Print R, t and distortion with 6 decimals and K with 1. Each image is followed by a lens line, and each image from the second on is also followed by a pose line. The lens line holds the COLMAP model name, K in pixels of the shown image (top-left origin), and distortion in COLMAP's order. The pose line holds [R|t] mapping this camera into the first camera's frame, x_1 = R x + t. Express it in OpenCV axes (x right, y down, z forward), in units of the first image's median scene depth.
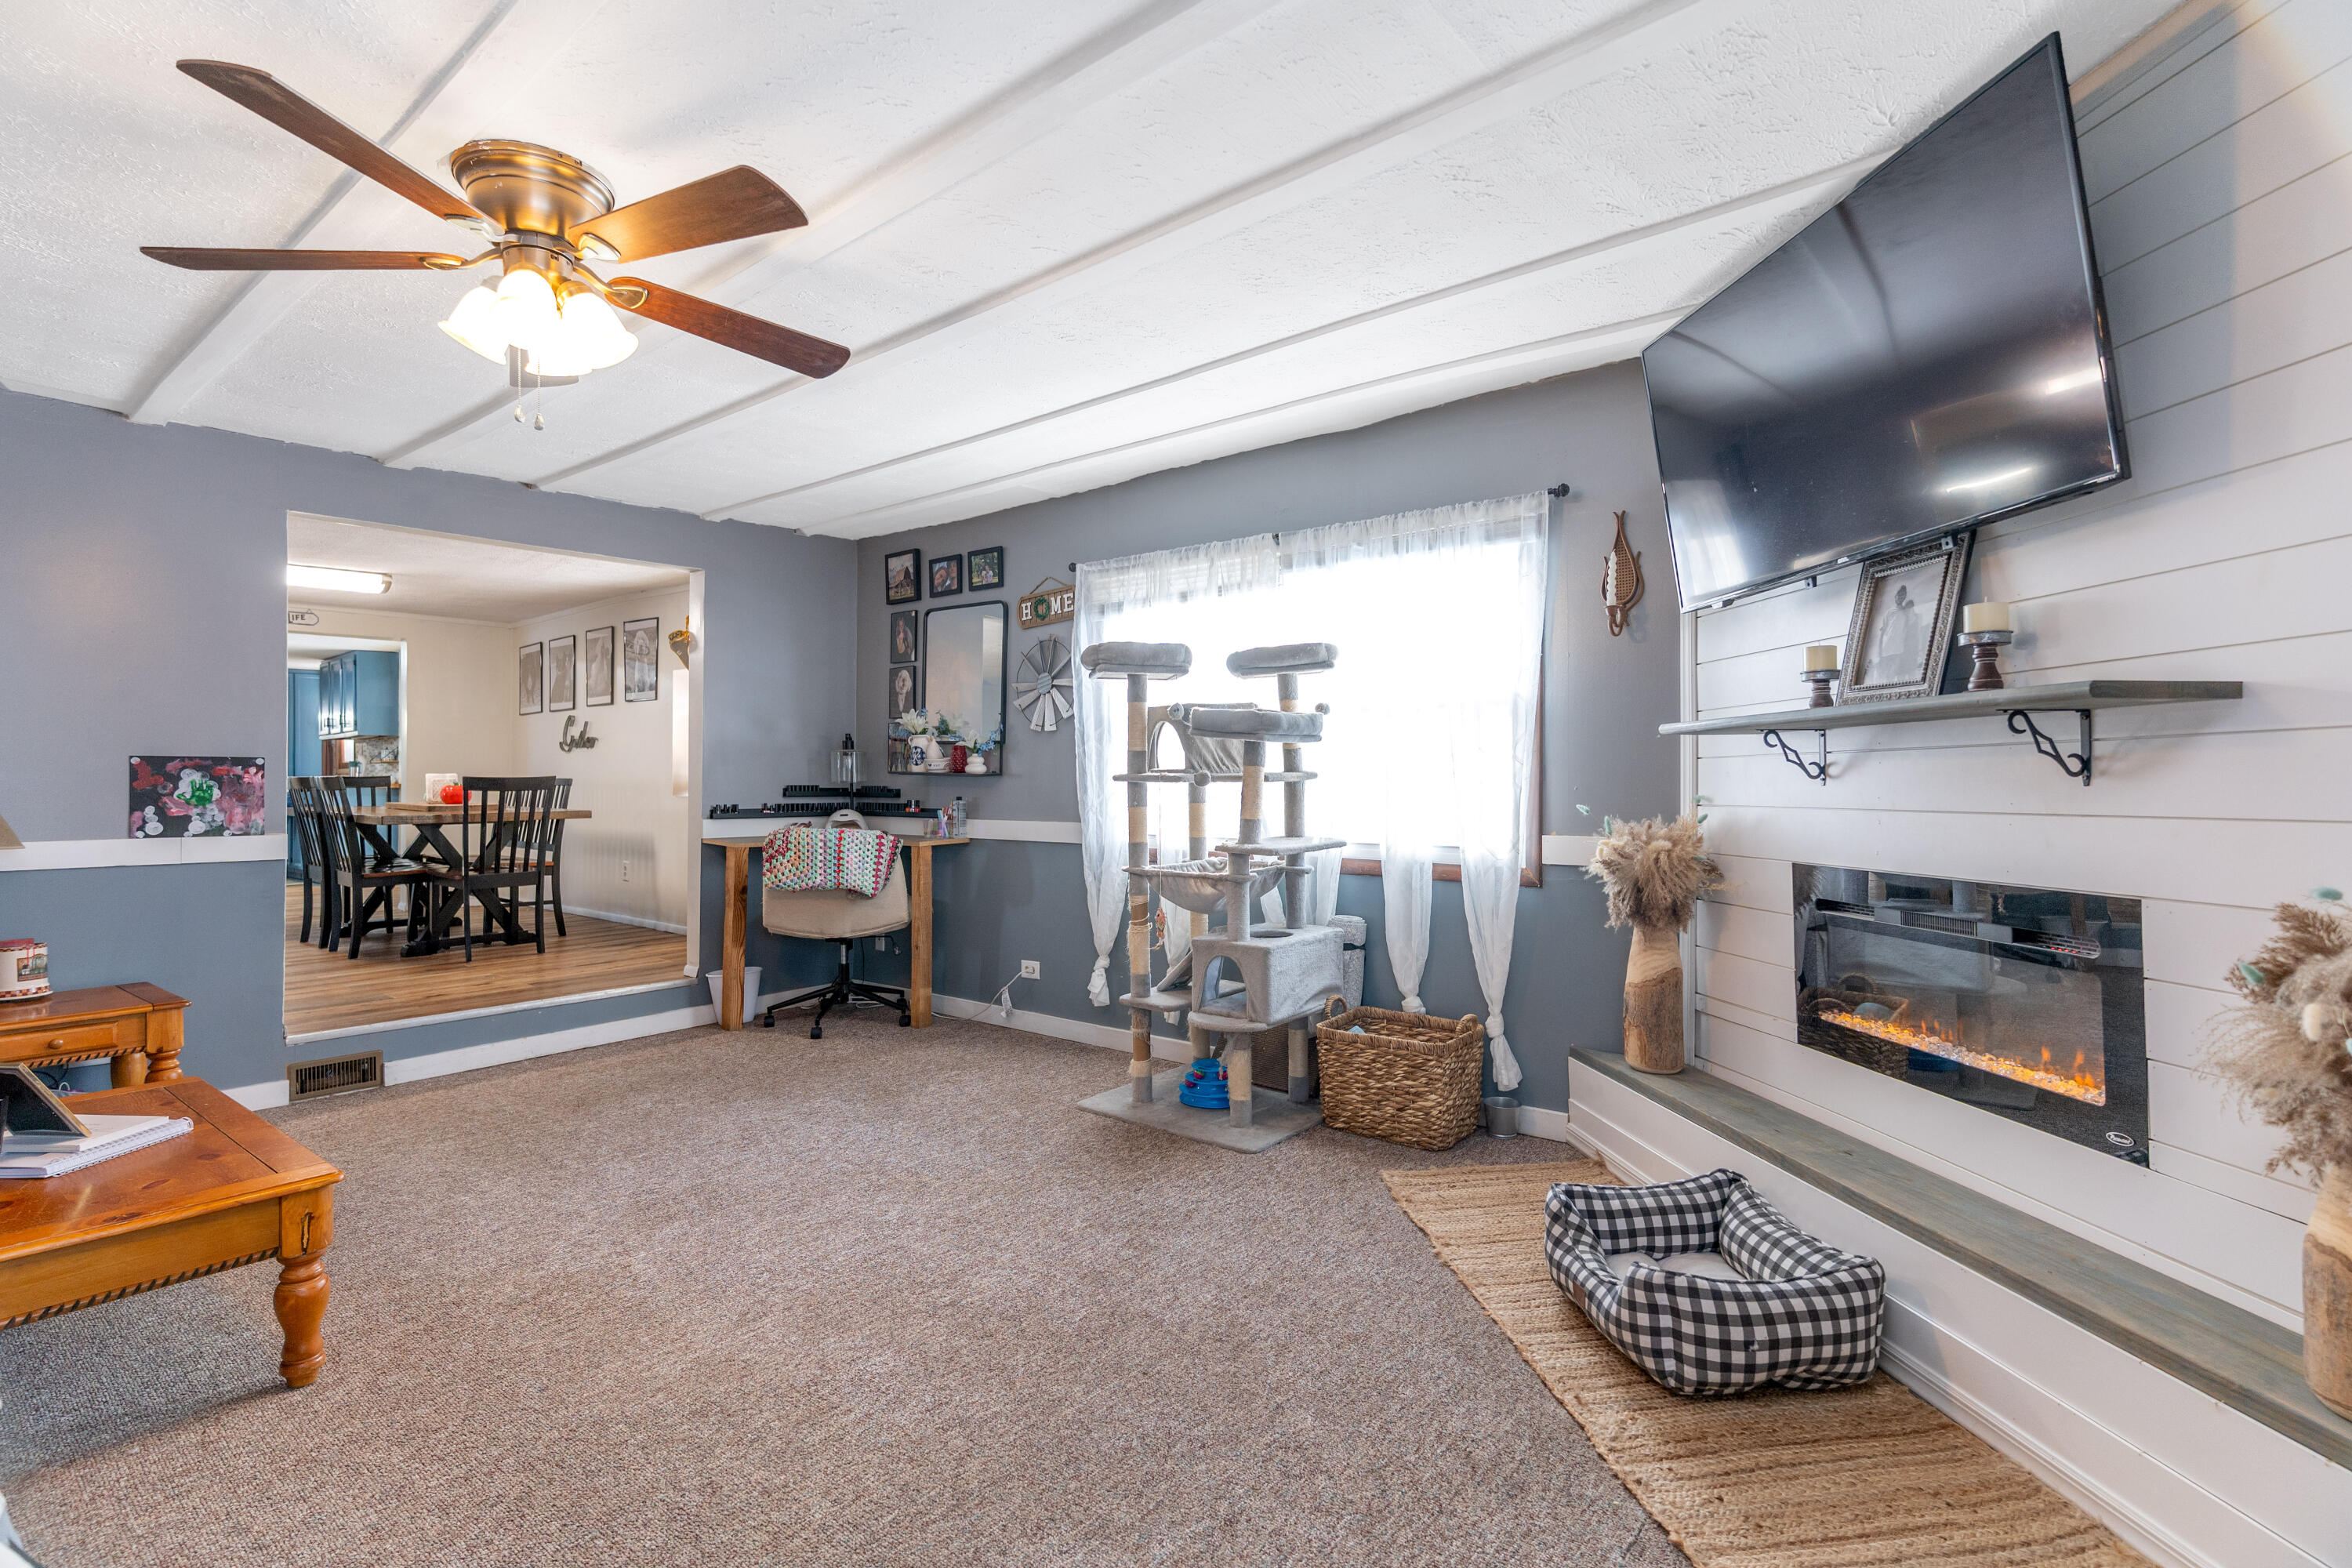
lens RADIAL K [[1125.0, 0, 1181.1], [0, 1125.0, 776.8], [0, 0, 1]] dist [-0.003283, 0.001229]
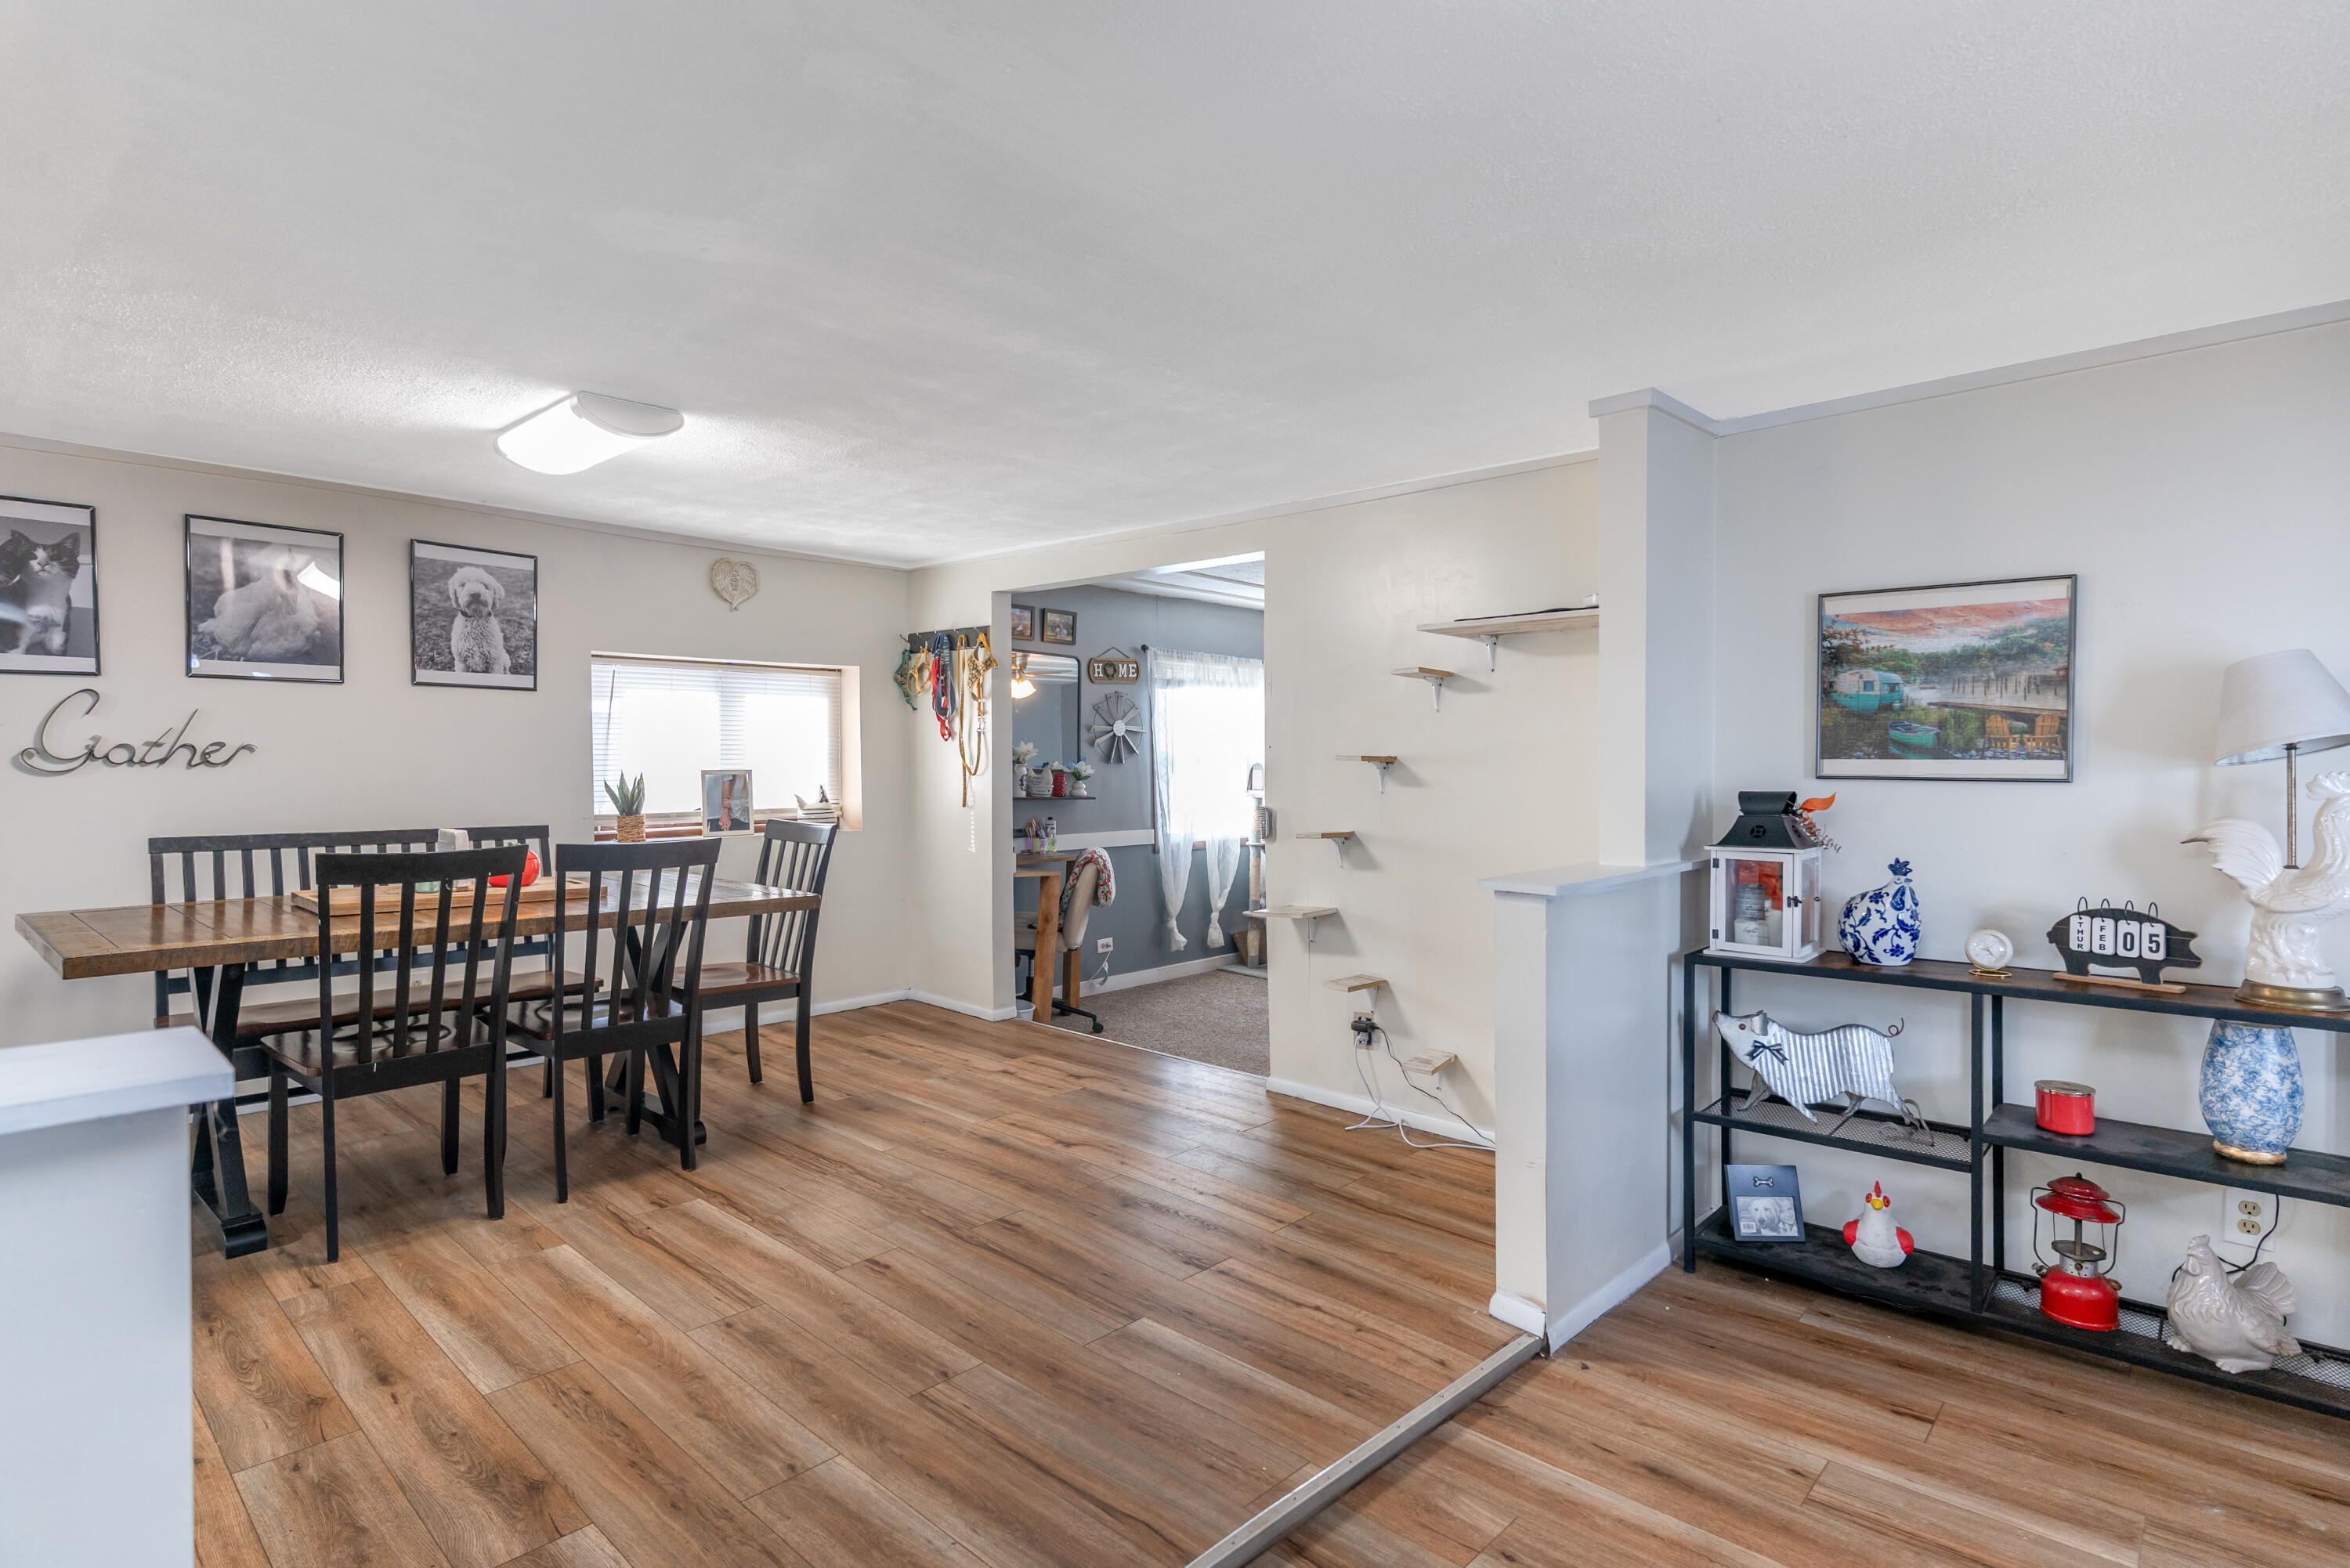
lens RADIAL K [[1124.0, 0, 1167.4], [0, 1124.0, 795.1], [0, 0, 1]] dist [-0.003283, 0.001229]
pose [[0.041475, -0.031663, 0.998638, -1.781411], [-0.007604, 0.999459, 0.032005, -0.058201], [-0.999111, -0.008921, 0.041211, 1.077445]]
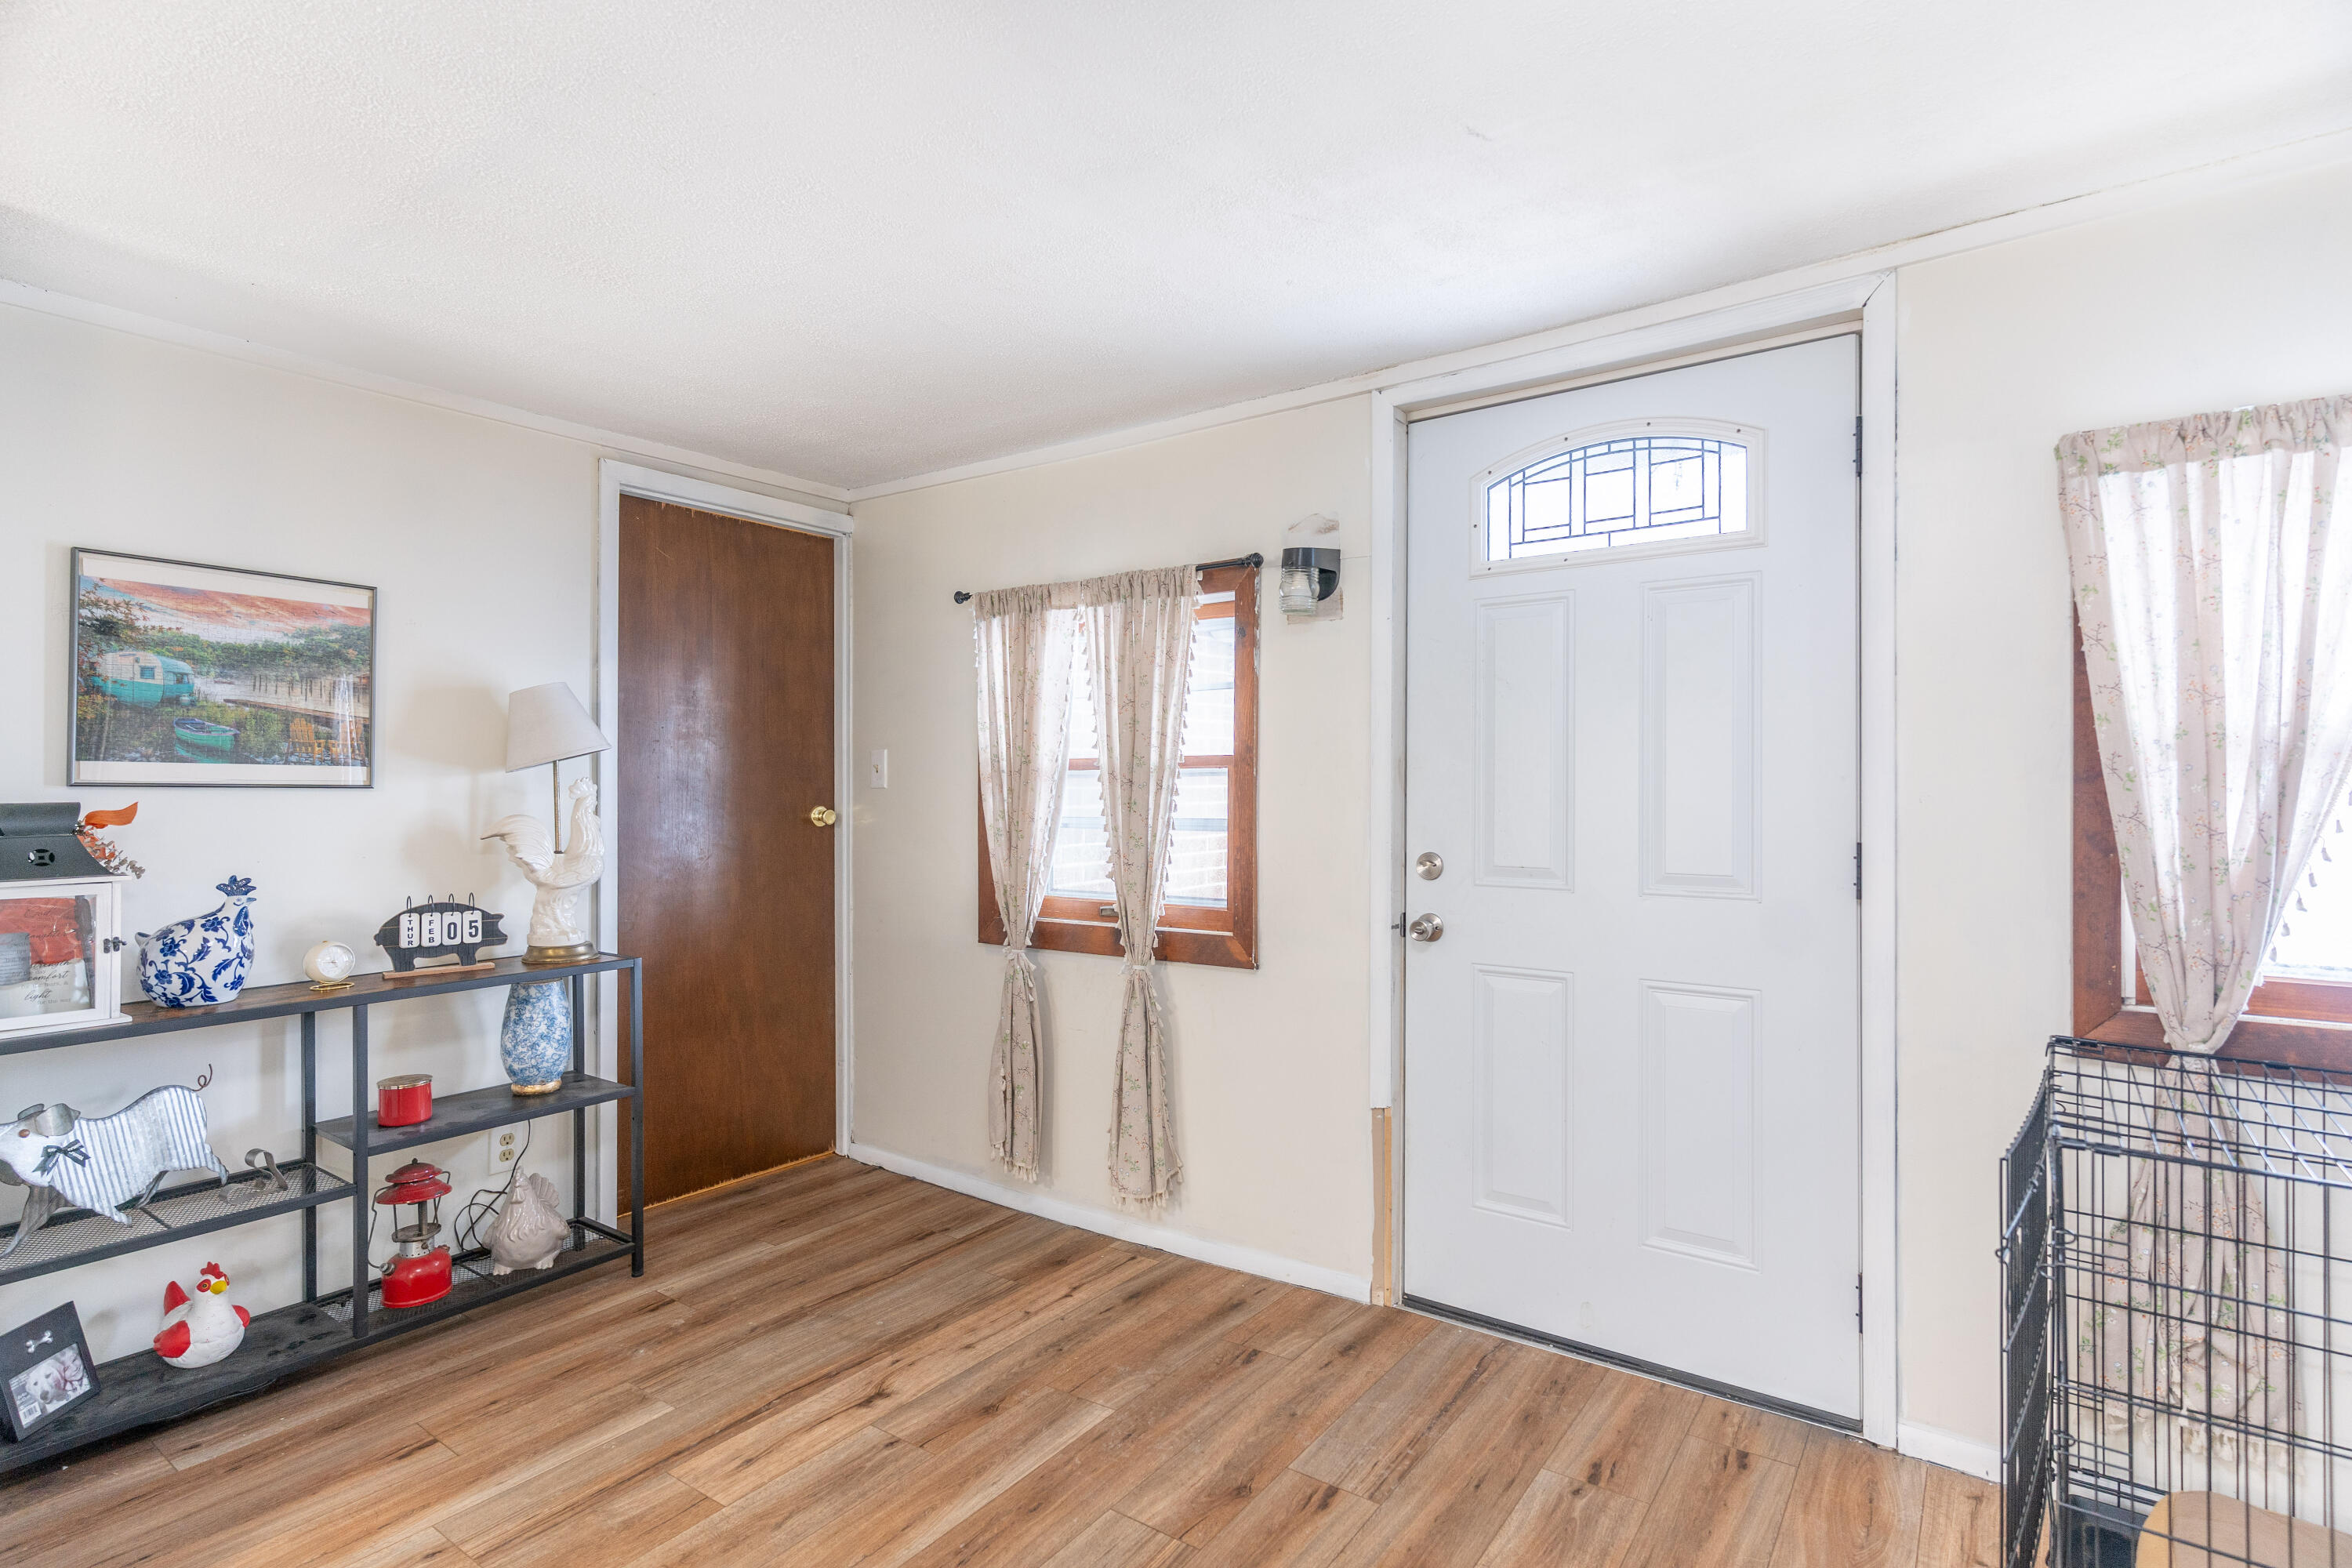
lens RADIAL K [[1125.0, 0, 1150.4], [0, 1125.0, 802.9], [0, 0, 1]] dist [-0.003283, 0.001229]
pose [[-0.999039, 0.000390, -0.043837, -1.566218], [0.000264, 0.999996, 0.002870, -0.043402], [0.043837, 0.002856, -0.999035, 1.252744]]
